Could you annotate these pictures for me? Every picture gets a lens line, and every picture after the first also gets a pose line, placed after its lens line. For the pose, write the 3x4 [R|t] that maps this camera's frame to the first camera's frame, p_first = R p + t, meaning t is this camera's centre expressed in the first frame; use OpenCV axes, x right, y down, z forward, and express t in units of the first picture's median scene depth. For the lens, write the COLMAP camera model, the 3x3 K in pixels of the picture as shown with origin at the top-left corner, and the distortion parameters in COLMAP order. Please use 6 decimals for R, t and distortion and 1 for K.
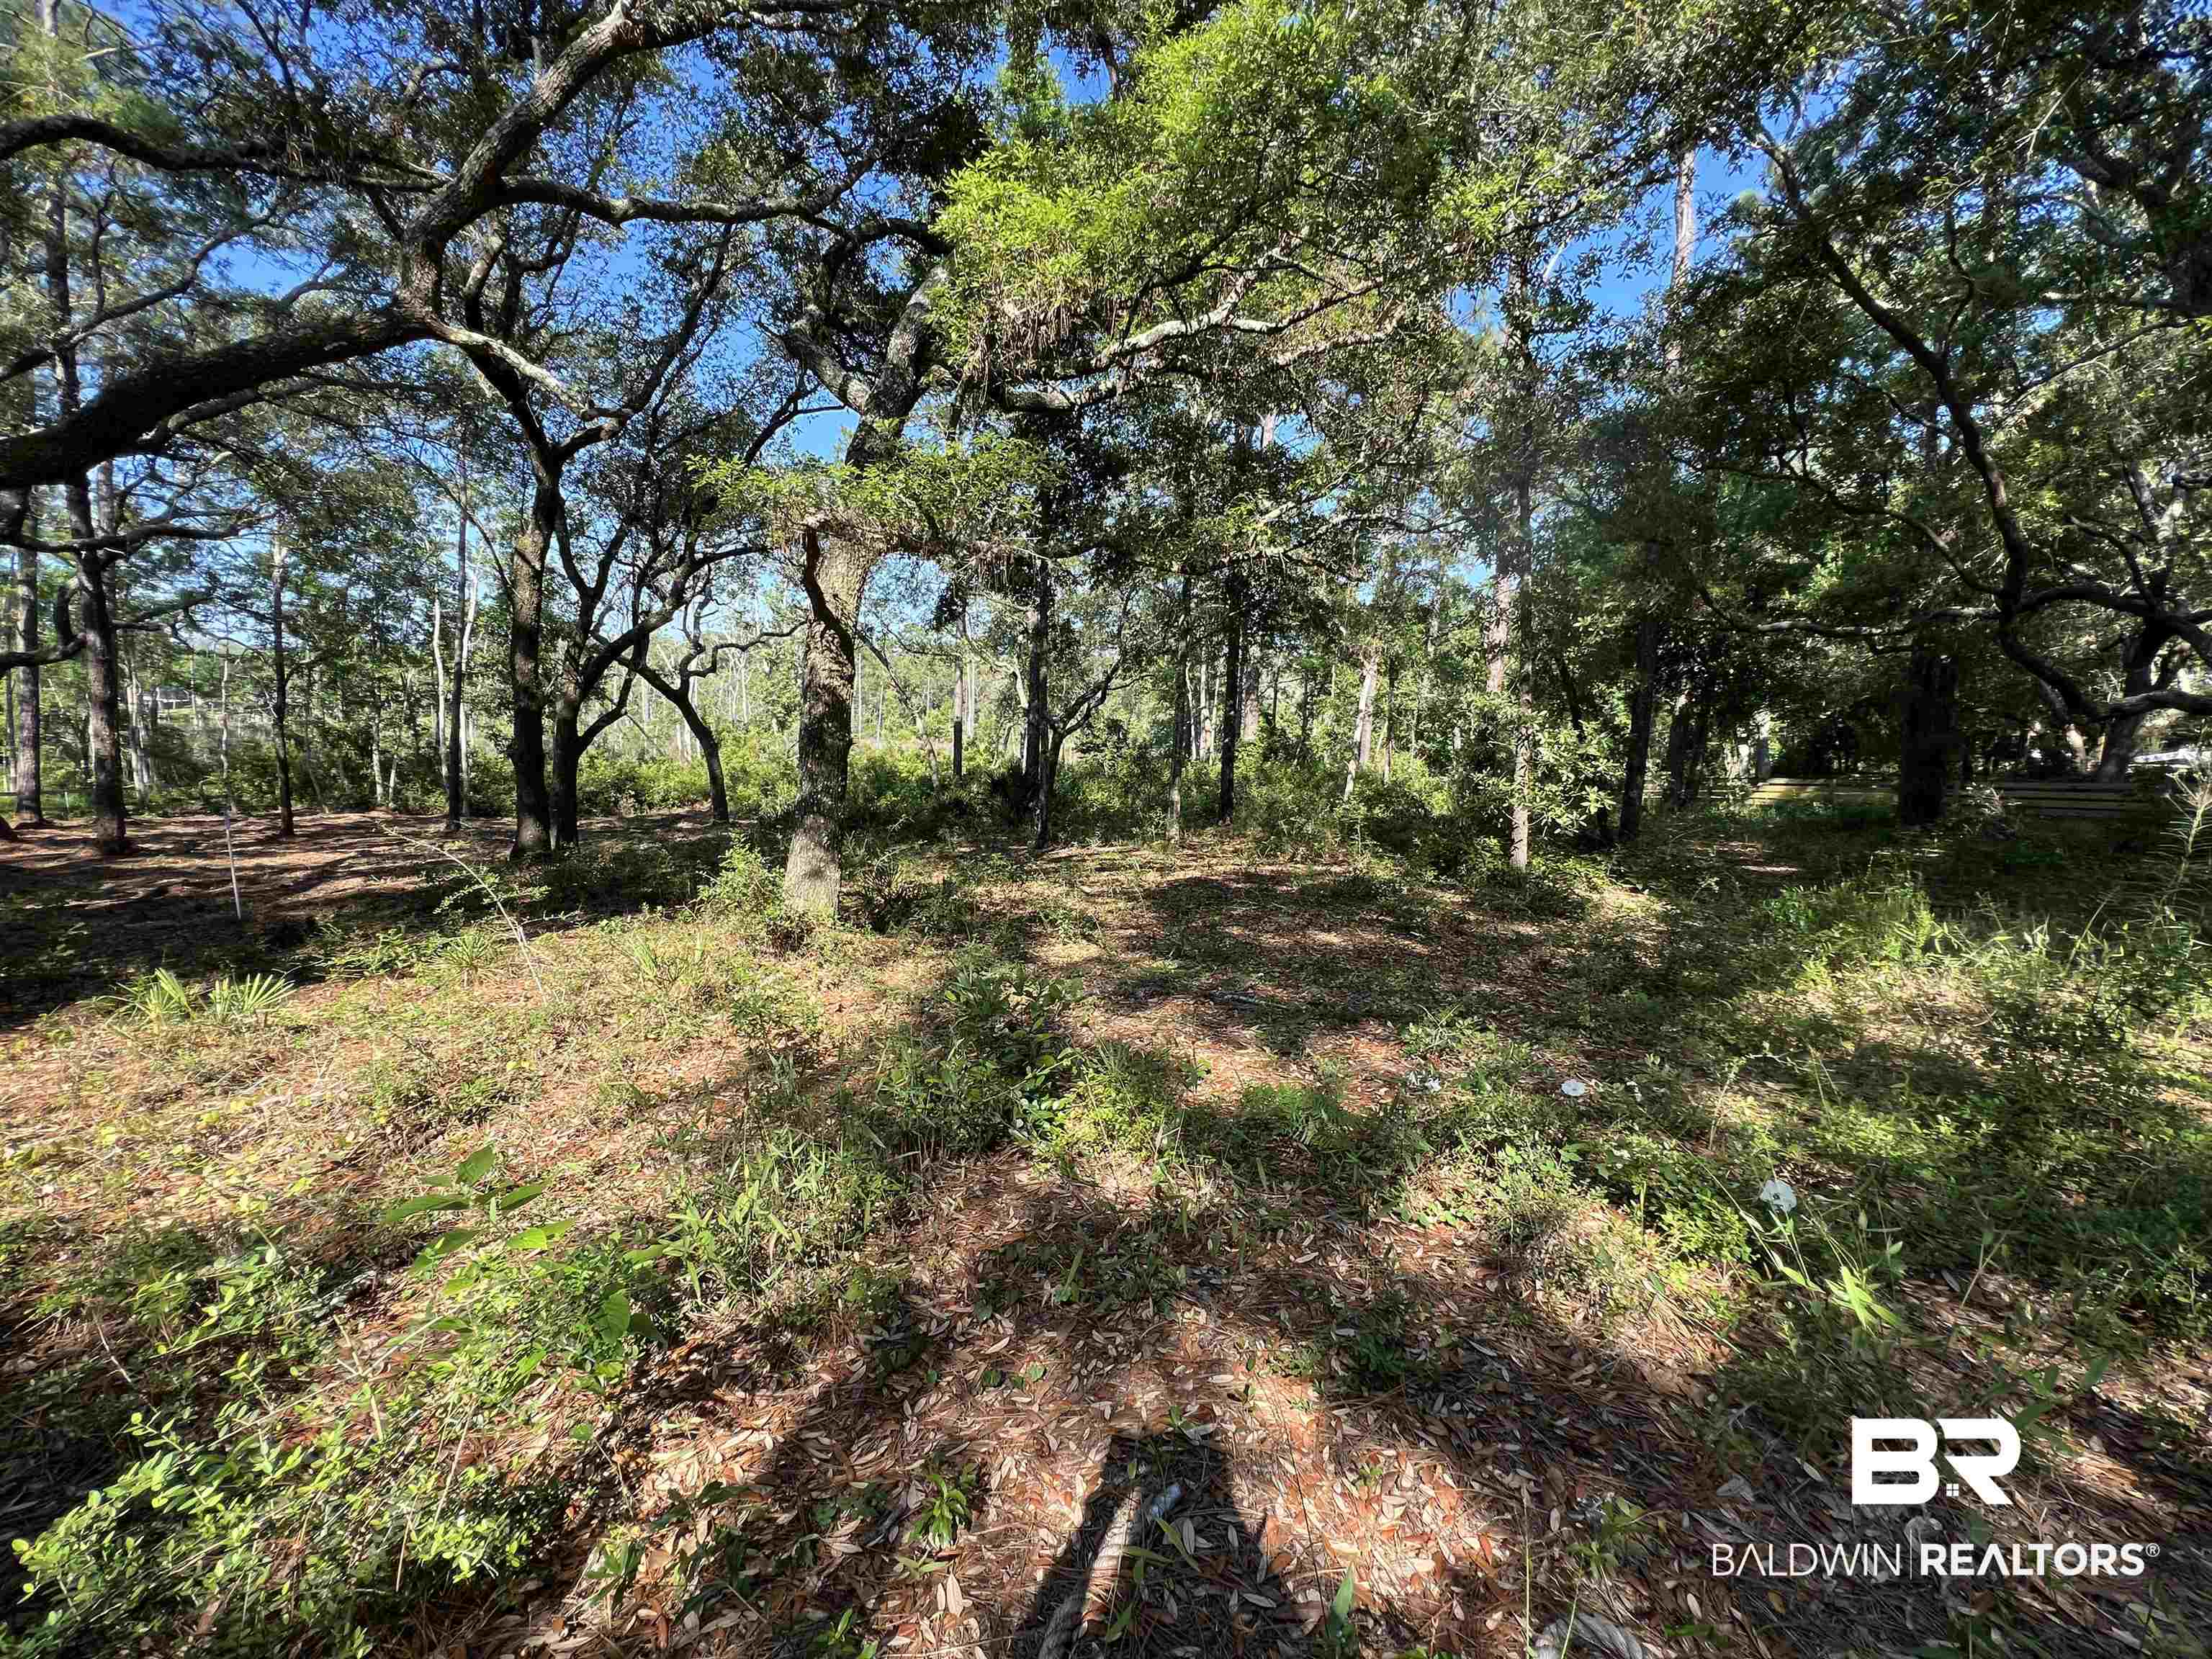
lens RADIAL K [[892.0, 0, 1100.7], [0, 892.0, 825.9], [0, 0, 1]] dist [-0.001769, 0.000480]
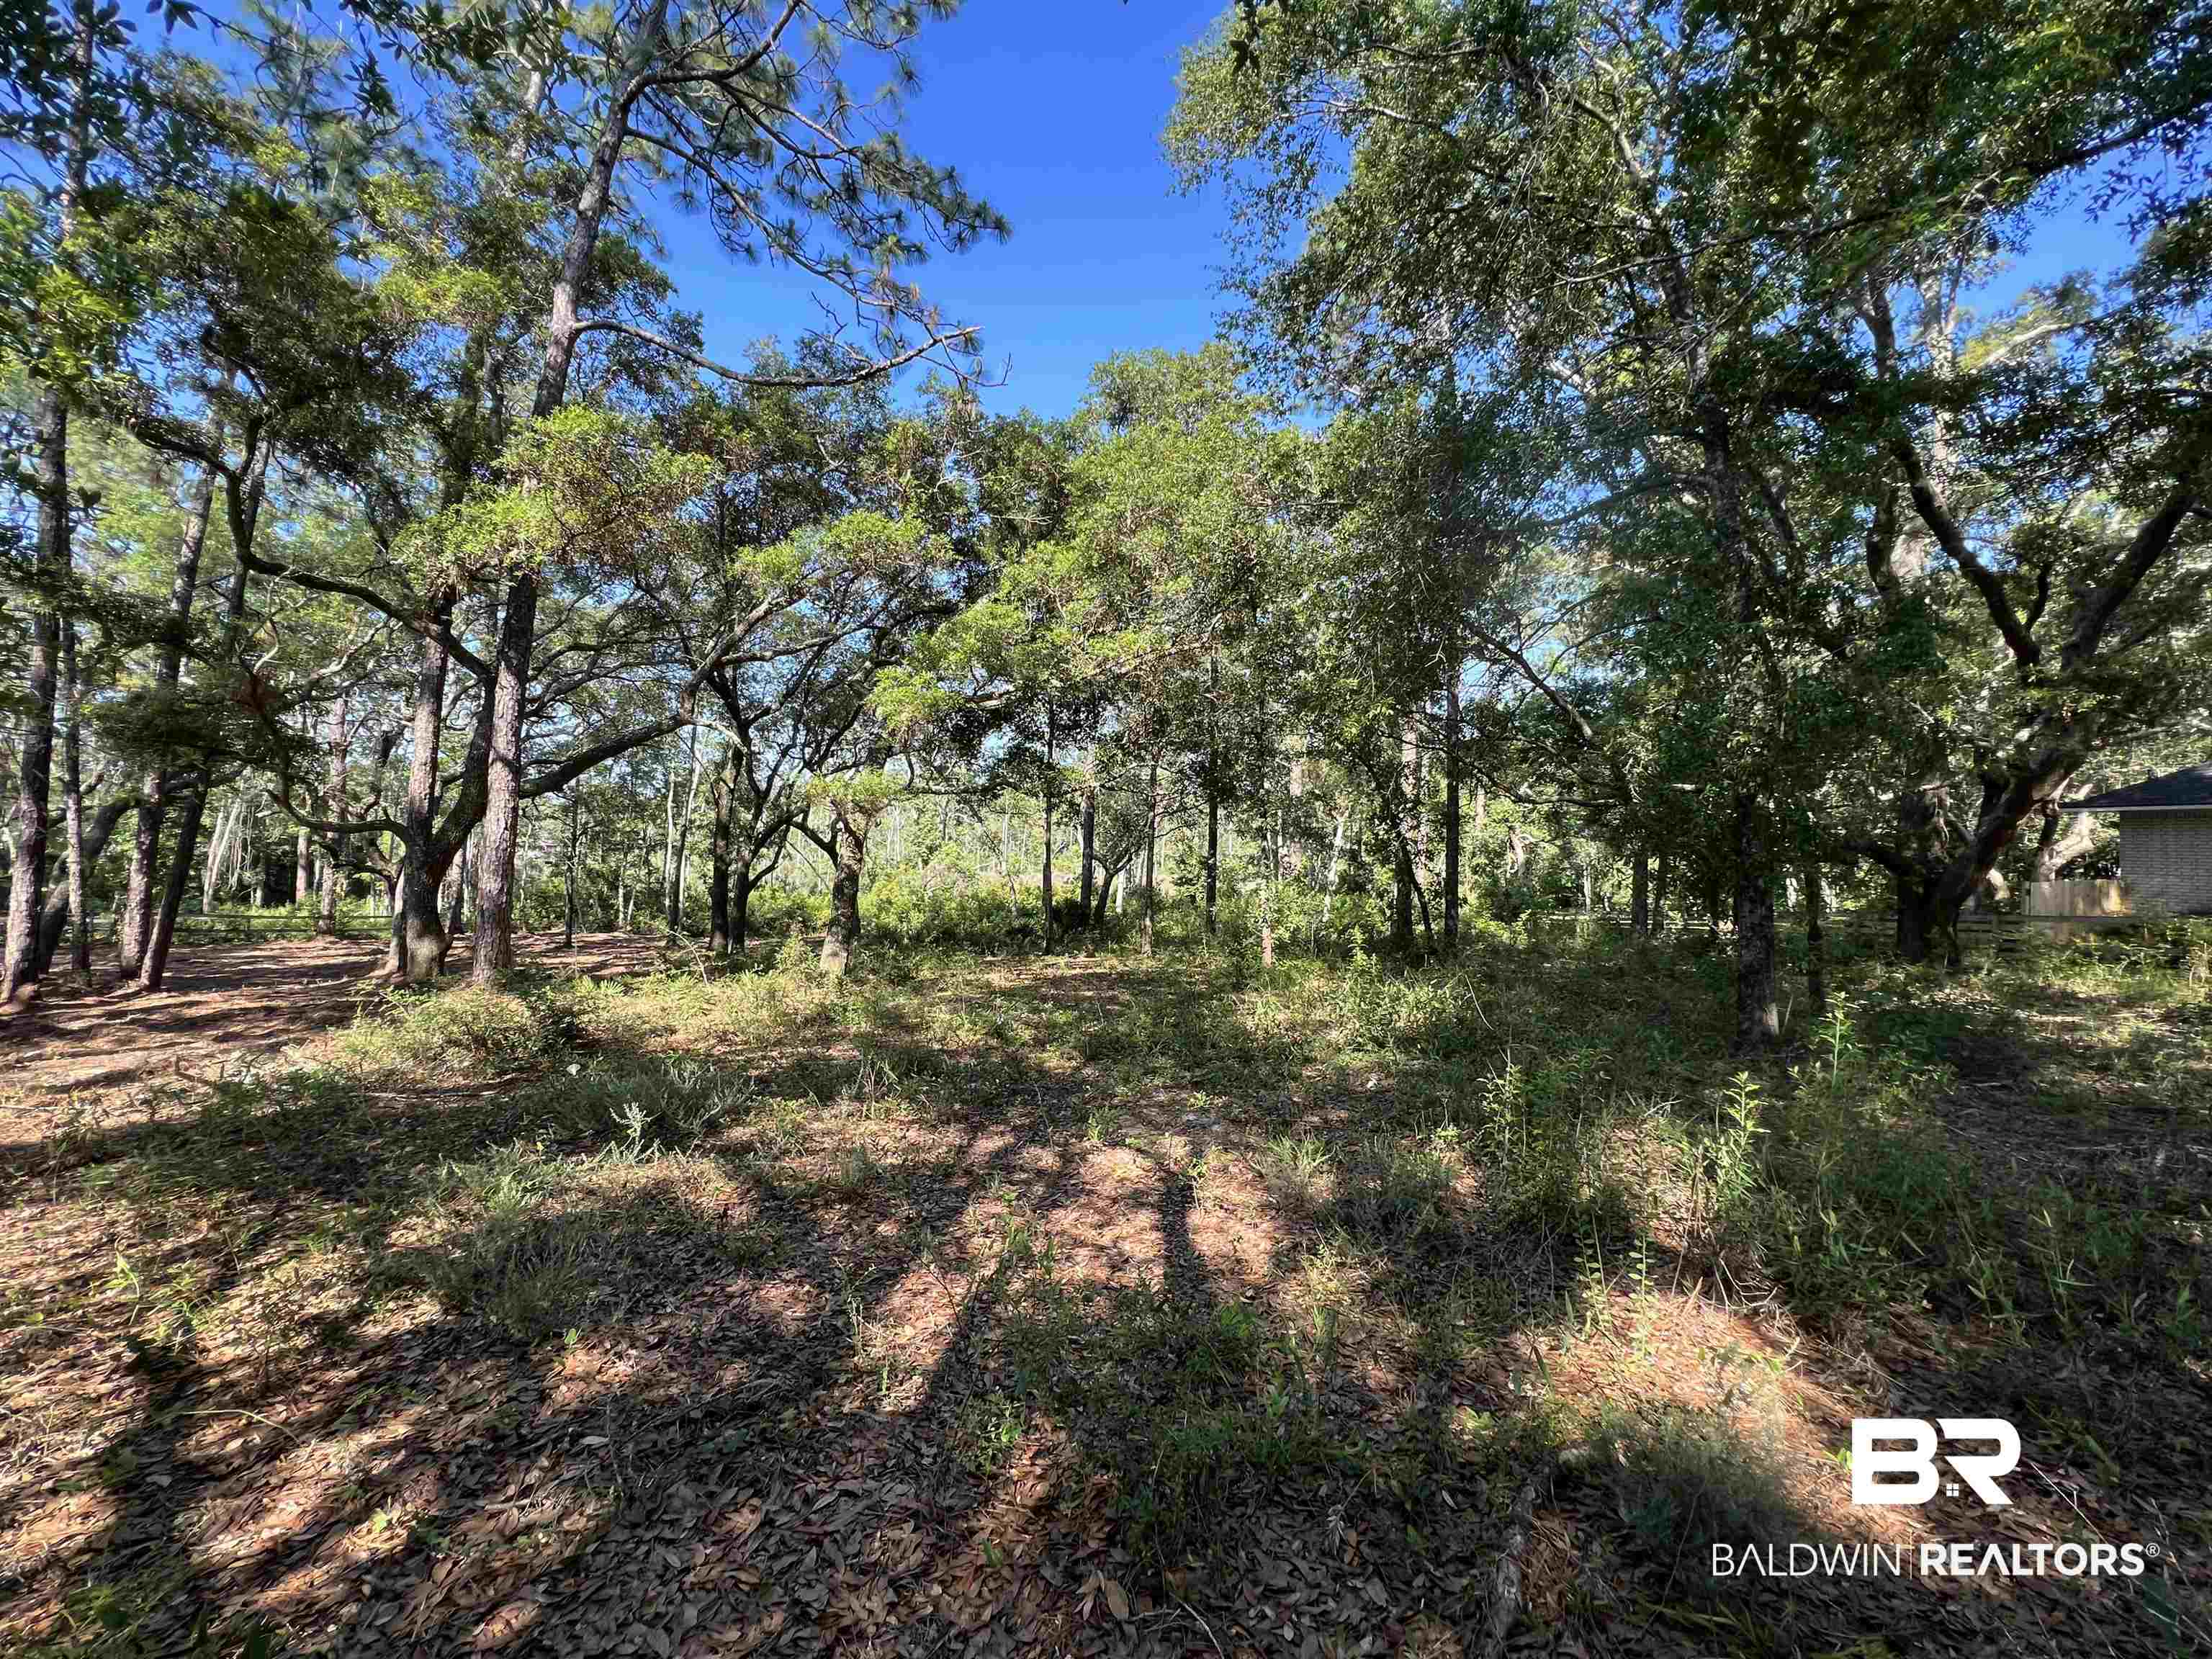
lens RADIAL K [[895.4, 0, 1100.5], [0, 895.4, 826.6], [0, 0, 1]] dist [-0.004955, 0.001954]
pose [[0.983810, -0.013291, -0.178722, 0.390770], [-0.012550, 0.989689, -0.142684, 0.028224], [0.178775, 0.142617, 0.973499, -0.565212]]
